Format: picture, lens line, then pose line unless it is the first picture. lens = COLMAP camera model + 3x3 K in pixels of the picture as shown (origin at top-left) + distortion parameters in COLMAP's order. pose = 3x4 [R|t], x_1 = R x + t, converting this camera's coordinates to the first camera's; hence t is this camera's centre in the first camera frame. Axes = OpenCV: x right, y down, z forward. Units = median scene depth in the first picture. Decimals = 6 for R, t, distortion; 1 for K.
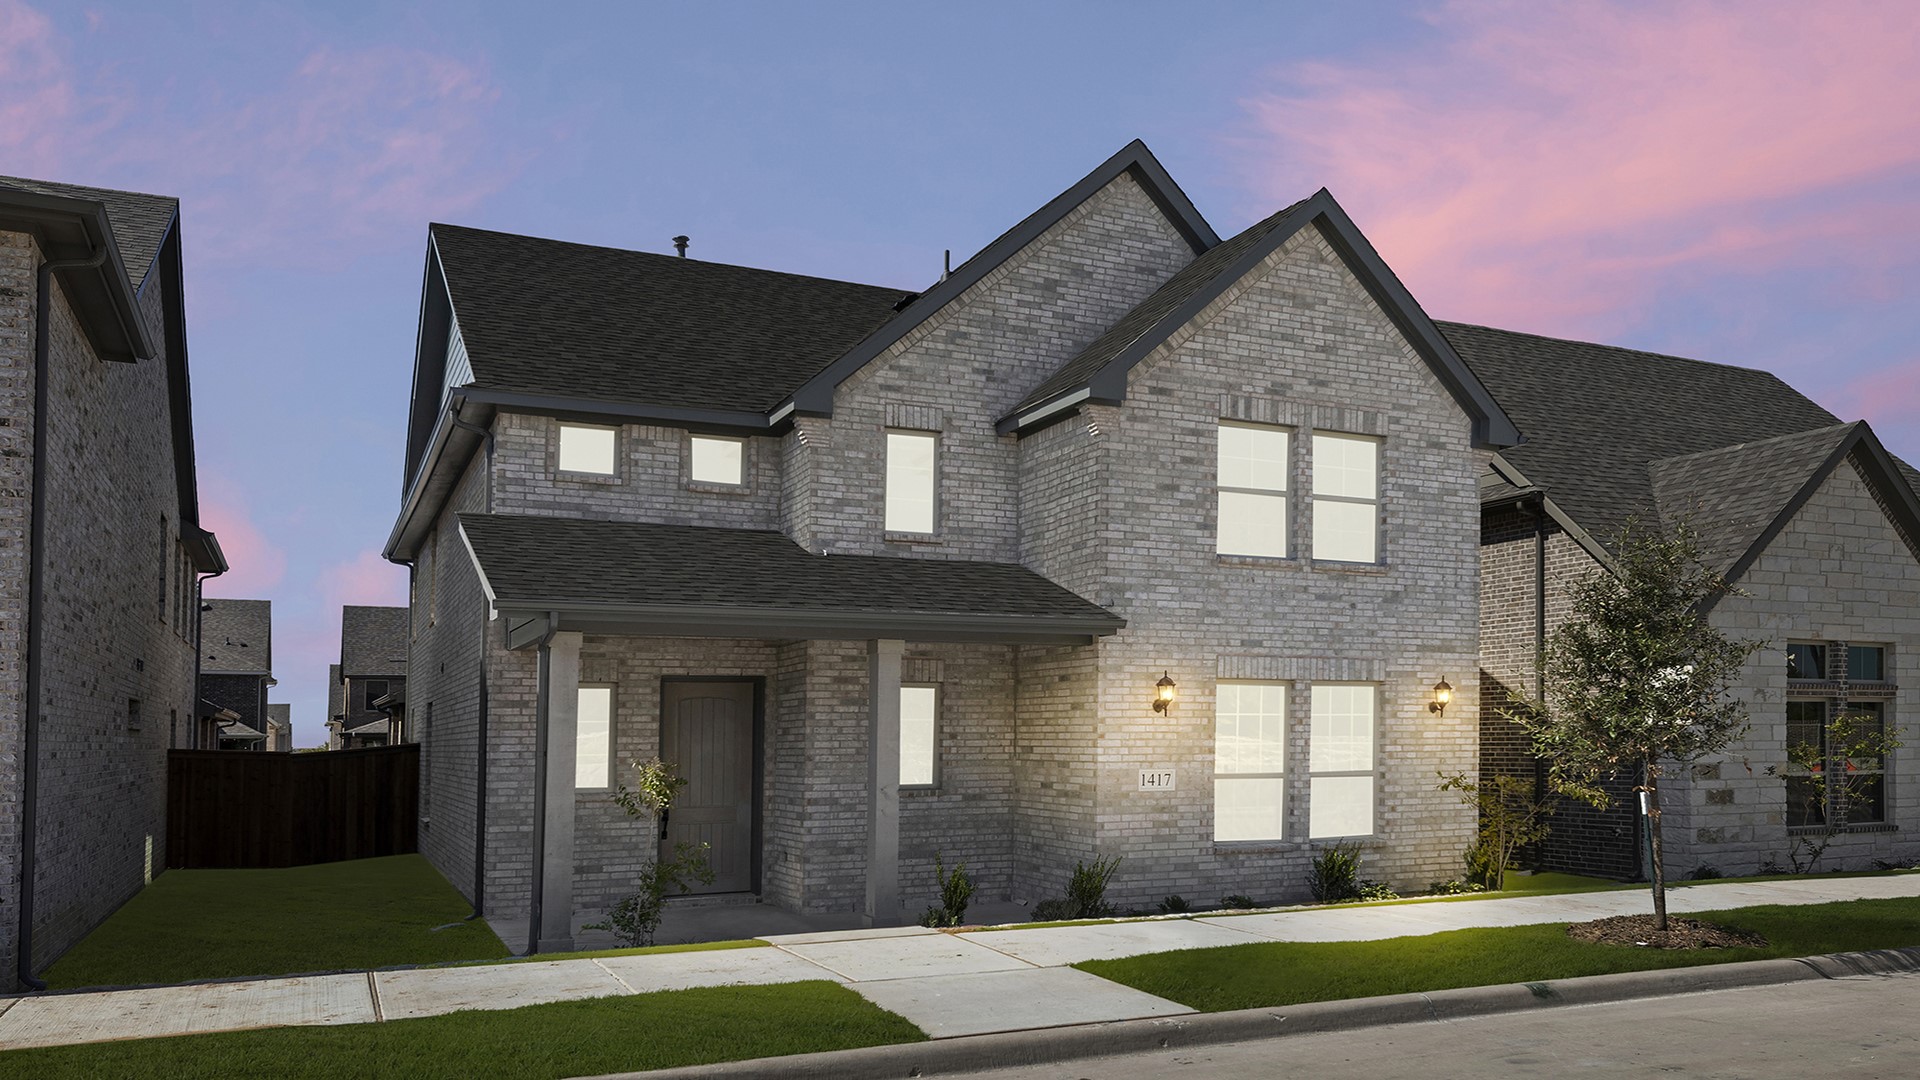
lens RADIAL K [[1049.0, 0, 959.5], [0, 1049.0, 575.0], [0, 0, 1]] dist [0.003780, 0.000685]
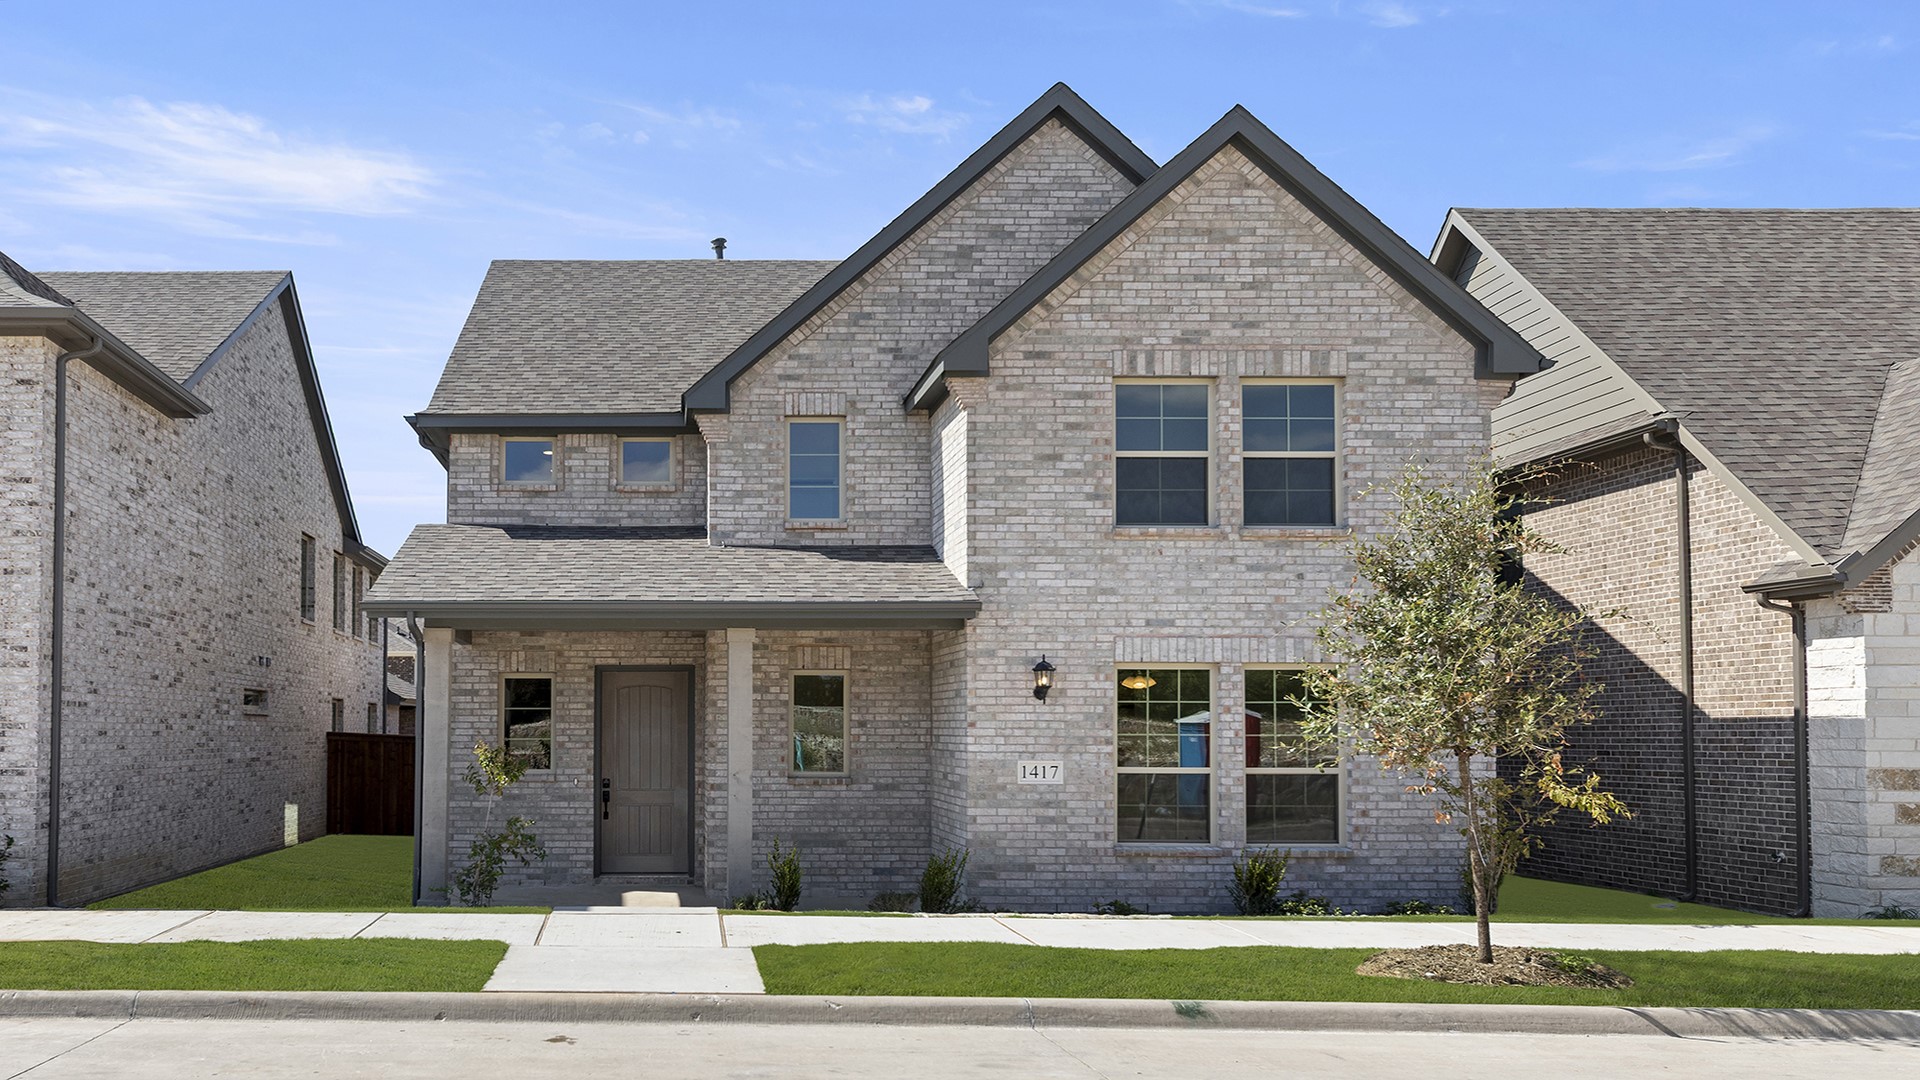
lens RADIAL K [[1164.6, 0, 957.3], [0, 1164.6, 533.0], [0, 0, 1]] dist [0.003885, -0.001575]
pose [[0.942498, -0.048309, -0.330701, 0.446875], [0.043248, 0.998808, -0.022650, 0.003366], [0.331401, 0.007046, 0.943464, -0.001052]]
